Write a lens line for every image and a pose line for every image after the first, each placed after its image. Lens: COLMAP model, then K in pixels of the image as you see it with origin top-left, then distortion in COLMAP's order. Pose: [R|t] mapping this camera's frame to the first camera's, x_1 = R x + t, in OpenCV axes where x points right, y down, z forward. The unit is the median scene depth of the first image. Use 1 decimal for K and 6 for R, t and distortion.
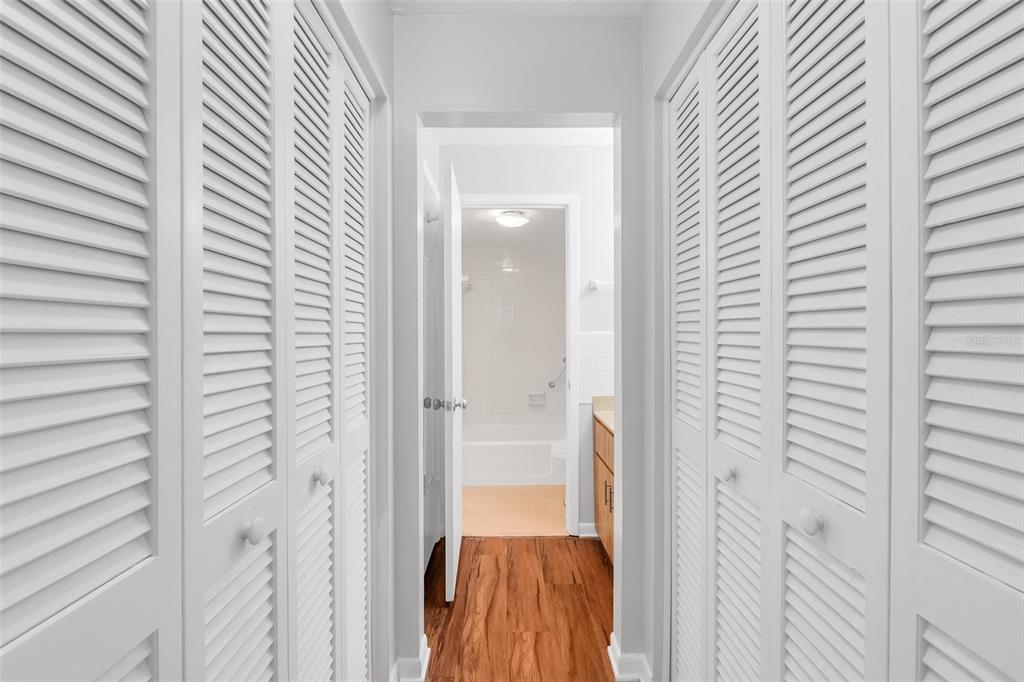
lens RADIAL K [[435.0, 0, 513.7], [0, 435.0, 336.4], [0, 0, 1]] dist [-0.000643, -0.000138]
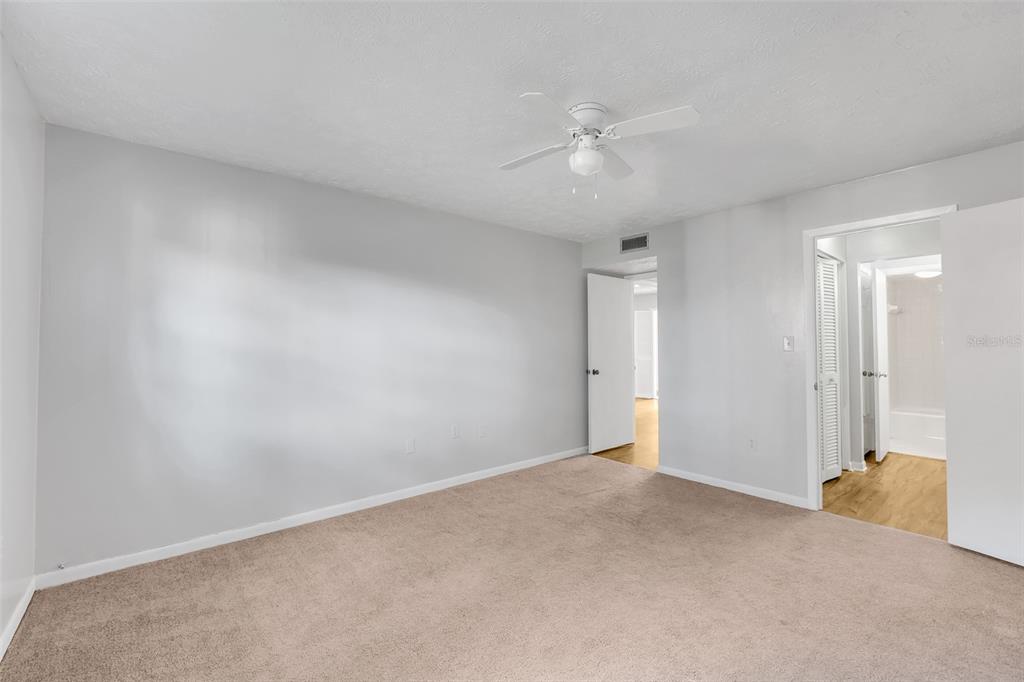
lens RADIAL K [[435.0, 0, 513.7], [0, 435.0, 336.4], [0, 0, 1]] dist [-0.000643, -0.000138]
pose [[0.645463, -0.014059, -0.763663, 0.280078], [-0.000596, 0.999821, -0.018910, -0.000162], [0.763792, 0.012661, 0.645339, -1.473456]]
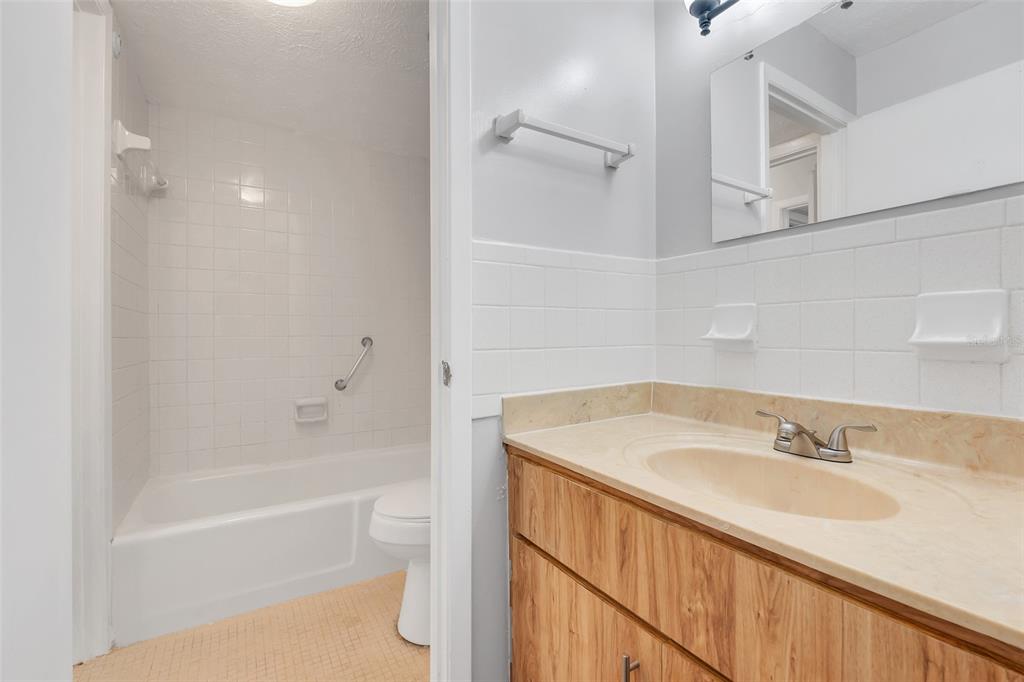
lens RADIAL K [[435.0, 0, 513.7], [0, 435.0, 336.4], [0, 0, 1]] dist [-0.000643, -0.000138]
pose [[0.854525, 0.003475, 0.519399, -0.027222], [-0.001269, 0.999989, -0.004602, 0.084575], [-0.519409, 0.003274, 0.854520, 0.669420]]
